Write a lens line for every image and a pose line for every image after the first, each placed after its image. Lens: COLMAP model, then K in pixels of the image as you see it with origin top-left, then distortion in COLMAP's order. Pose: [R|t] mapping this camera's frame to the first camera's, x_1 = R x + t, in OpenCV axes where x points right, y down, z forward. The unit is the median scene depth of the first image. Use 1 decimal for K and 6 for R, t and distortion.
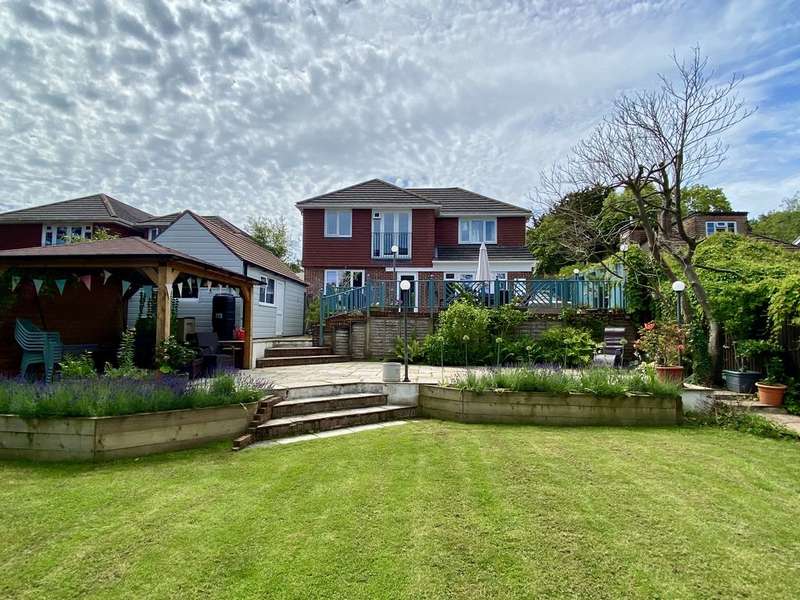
lens RADIAL K [[425.0, 0, 397.3], [0, 425.0, 300.8], [0, 0, 1]] dist [0.014537, -0.018244]
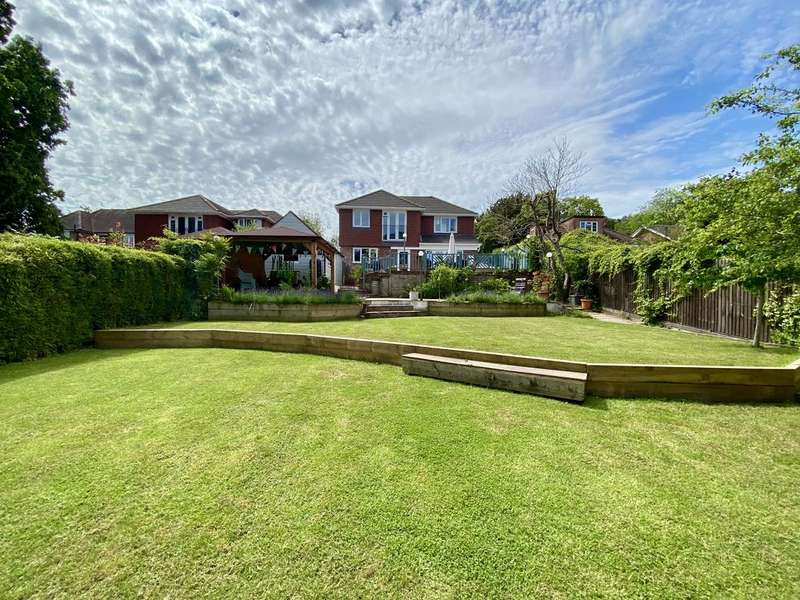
lens RADIAL K [[321.7, 0, 399.2], [0, 321.7, 298.7], [0, 0, 1]] dist [0.016220, -0.017997]
pose [[0.996523, -0.000770, 0.083317, -0.144306], [-0.005319, 0.997330, 0.072834, 0.045997], [-0.083151, -0.073024, 0.993858, -0.366344]]
